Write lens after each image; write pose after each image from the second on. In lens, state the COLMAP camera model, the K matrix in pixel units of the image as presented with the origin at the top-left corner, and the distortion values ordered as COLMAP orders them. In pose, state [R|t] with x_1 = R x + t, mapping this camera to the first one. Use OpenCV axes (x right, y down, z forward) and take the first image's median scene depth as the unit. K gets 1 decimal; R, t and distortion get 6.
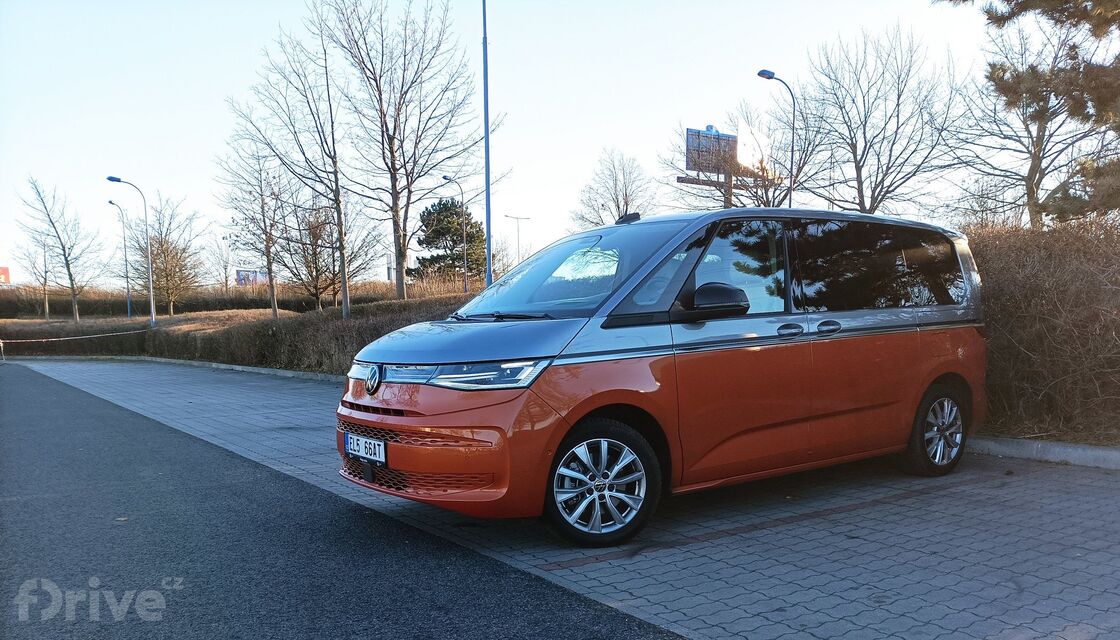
lens RADIAL K [[911.6, 0, 558.8], [0, 911.6, 319.5], [0, 0, 1]] dist [-0.011989, -0.000036]
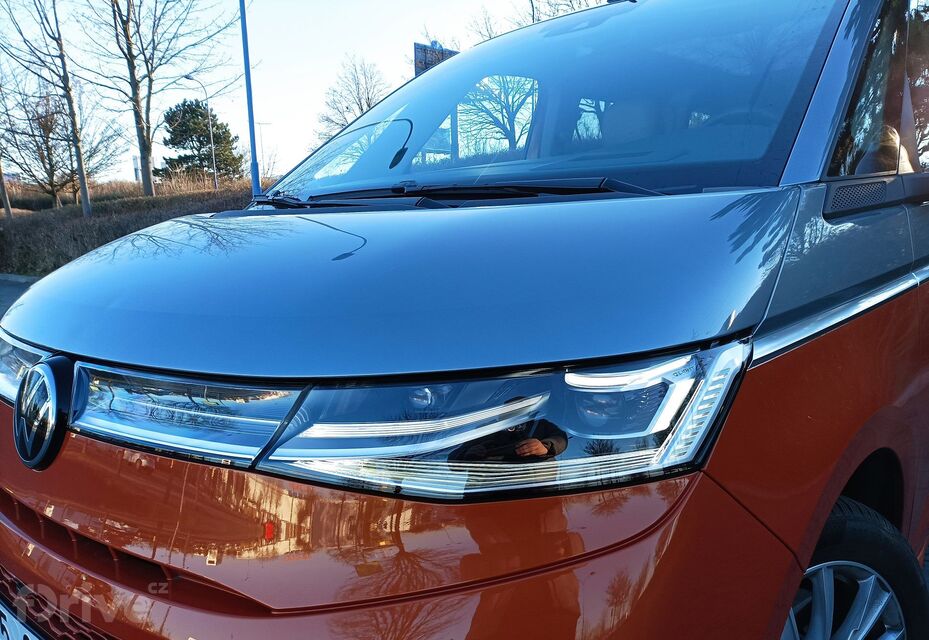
lens RADIAL K [[727.7, 0, 469.3], [0, 727.7, 320.5], [0, 0, 1]] dist [-0.004560, 0.016976]
pose [[0.972217, -0.042657, 0.230161, -0.025493], [0.009755, 0.989785, 0.142235, 0.001248], [-0.233877, -0.136038, 0.962702, 0.154705]]
